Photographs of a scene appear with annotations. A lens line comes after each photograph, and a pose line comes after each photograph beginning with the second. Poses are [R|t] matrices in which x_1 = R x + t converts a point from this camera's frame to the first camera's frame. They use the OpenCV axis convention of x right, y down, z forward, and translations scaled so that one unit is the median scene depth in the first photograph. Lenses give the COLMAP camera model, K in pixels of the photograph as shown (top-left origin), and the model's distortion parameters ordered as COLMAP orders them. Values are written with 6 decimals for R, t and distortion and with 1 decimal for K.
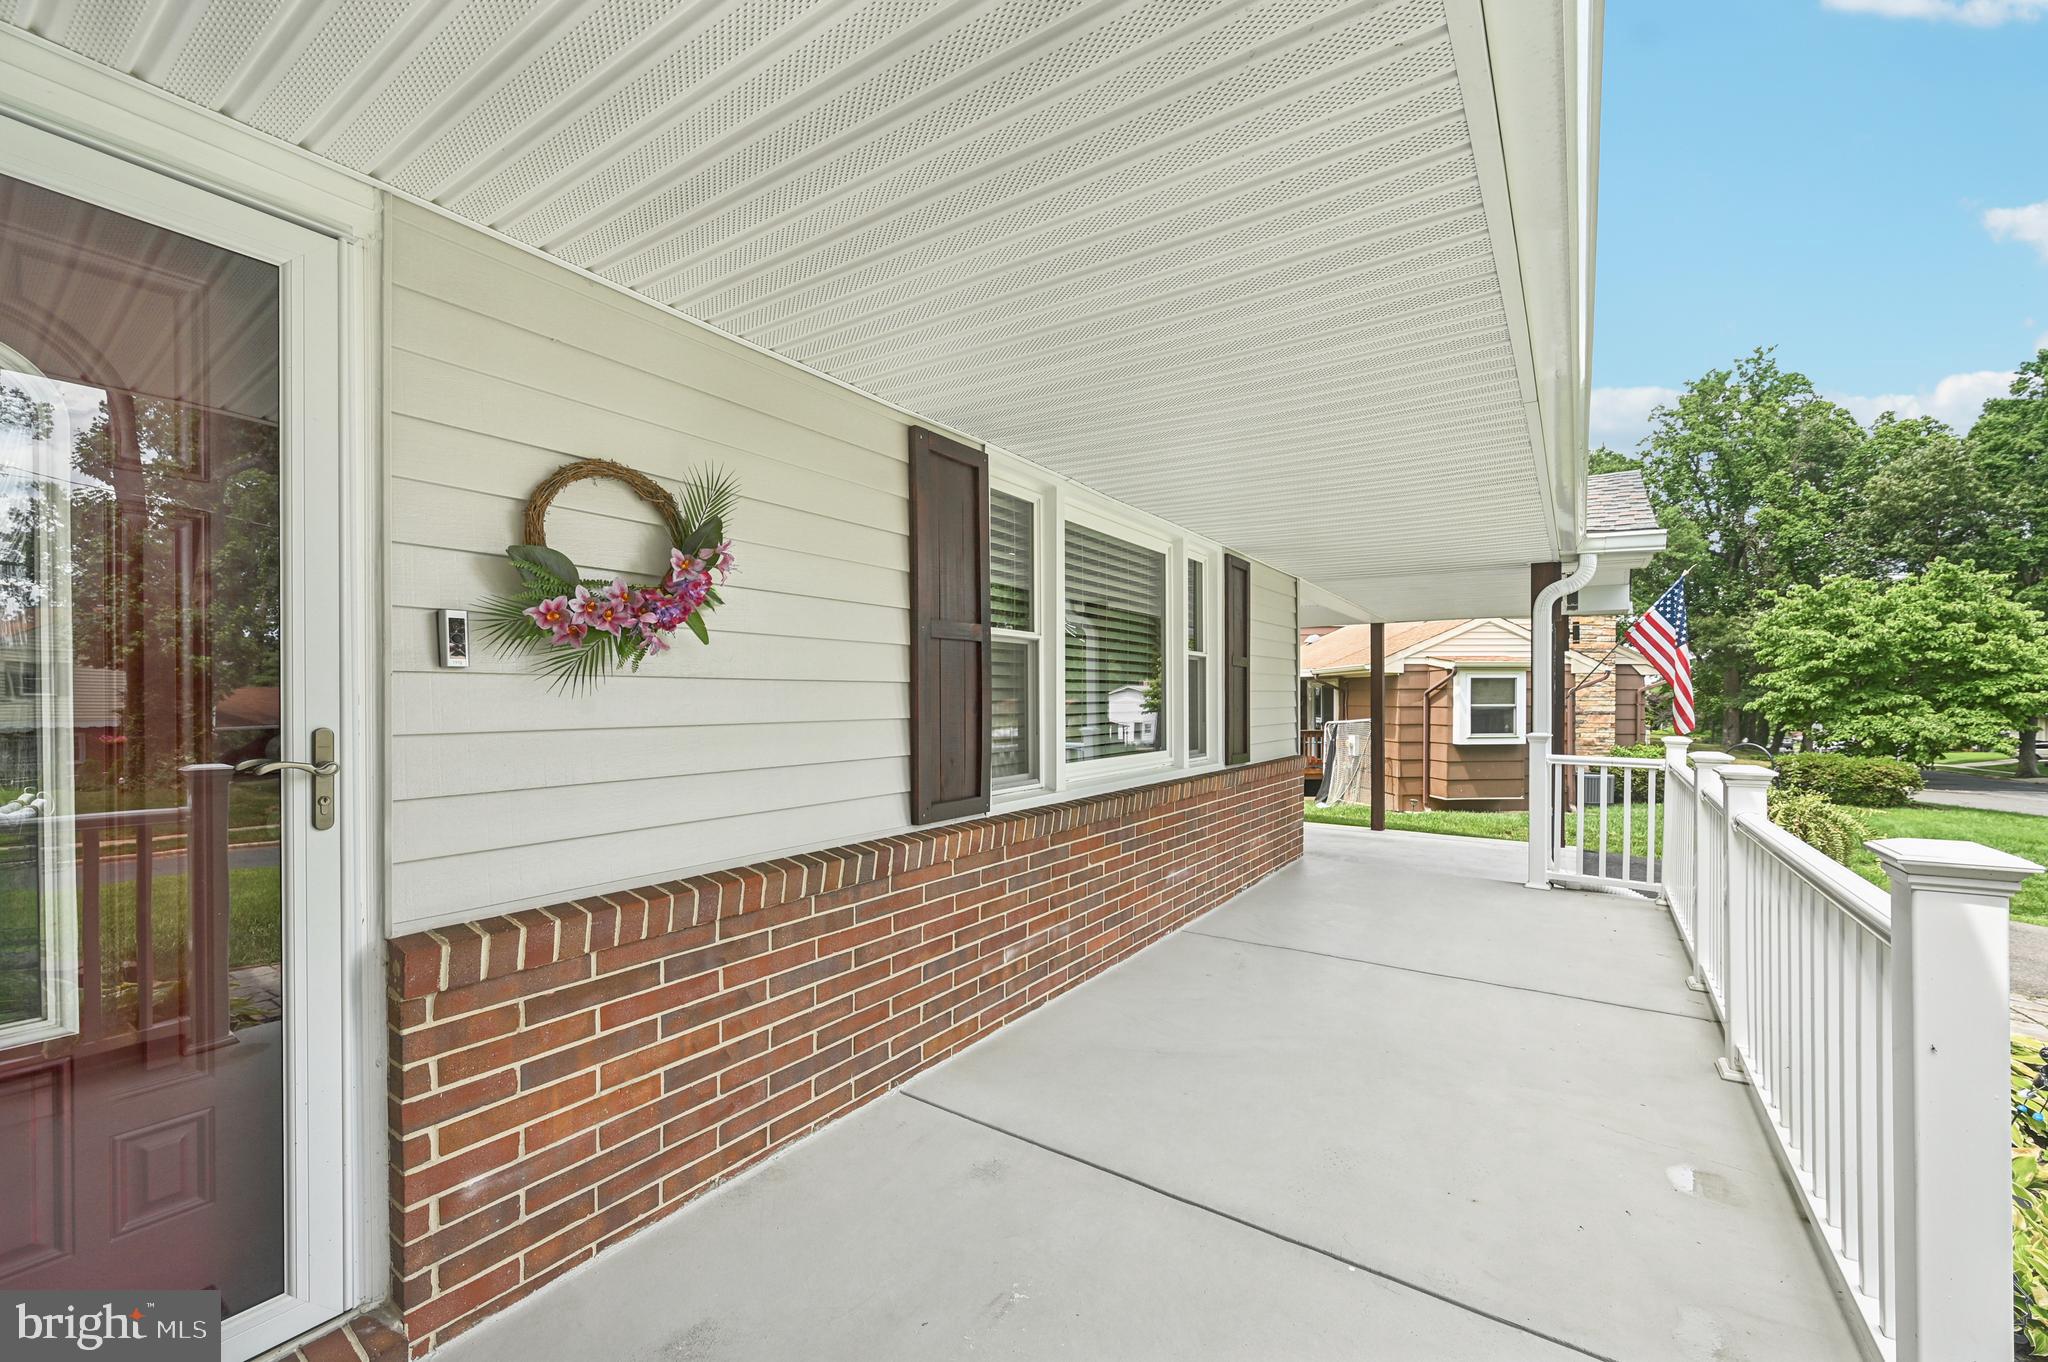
lens RADIAL K [[804.2, 0, 1051.2], [0, 804.2, 708.7], [0, 0, 1]] dist [-0.002505, 0.000007]
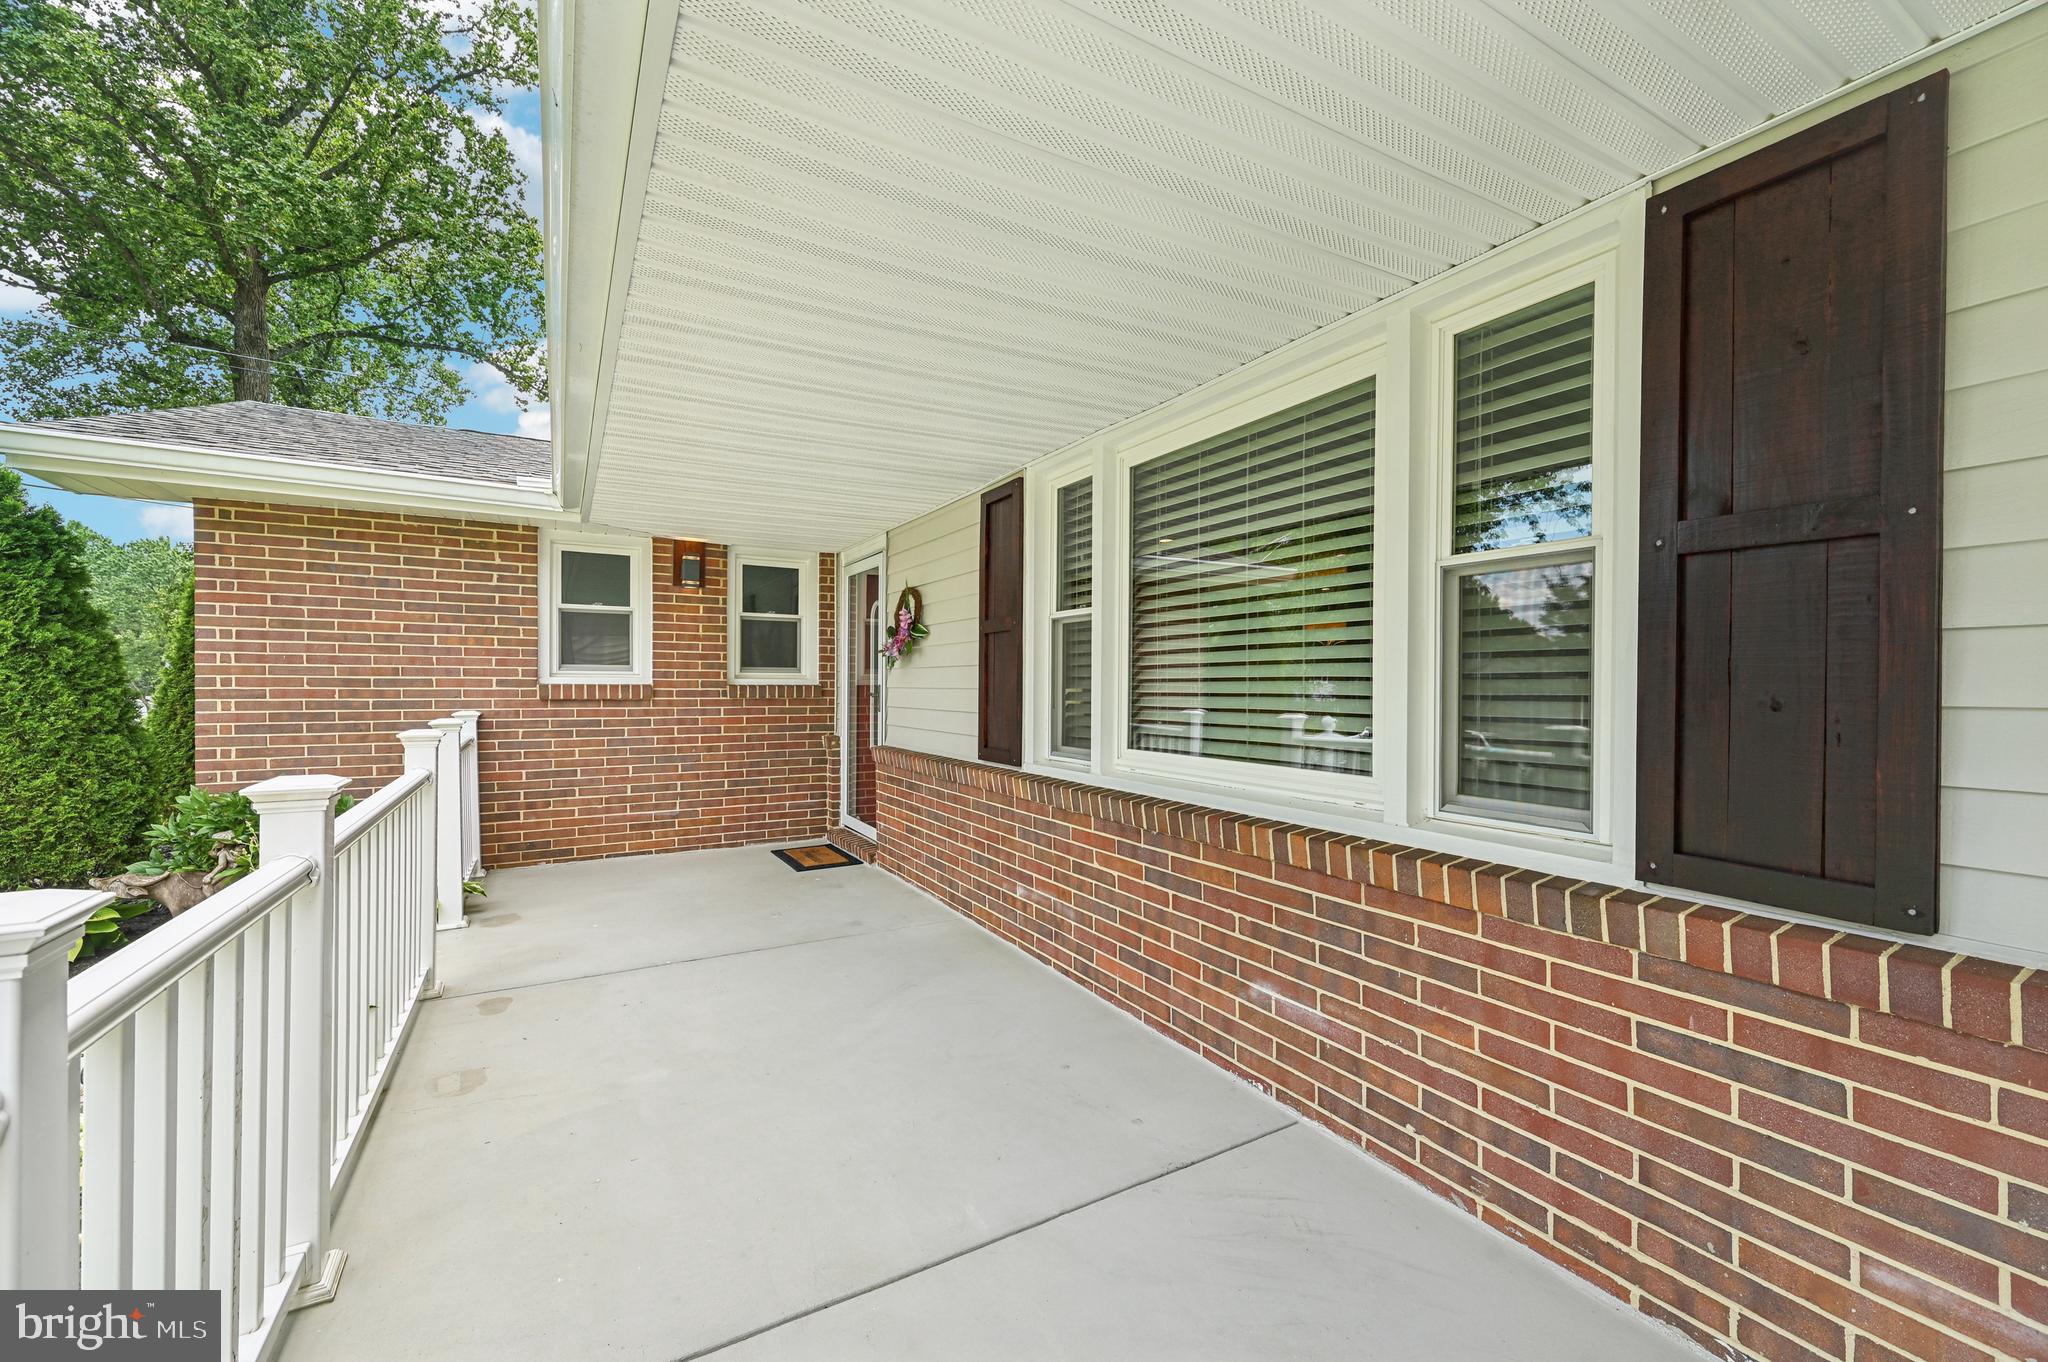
lens RADIAL K [[804.2, 0, 1017.4], [0, 804.2, 677.2], [0, 0, 1]] dist [-0.002505, 0.000007]
pose [[-0.457358, 0.000175, -0.889283, 0.931054], [-0.004193, 0.999988, 0.002353, -0.011300], [0.889273, 0.004805, -0.457352, 1.424275]]
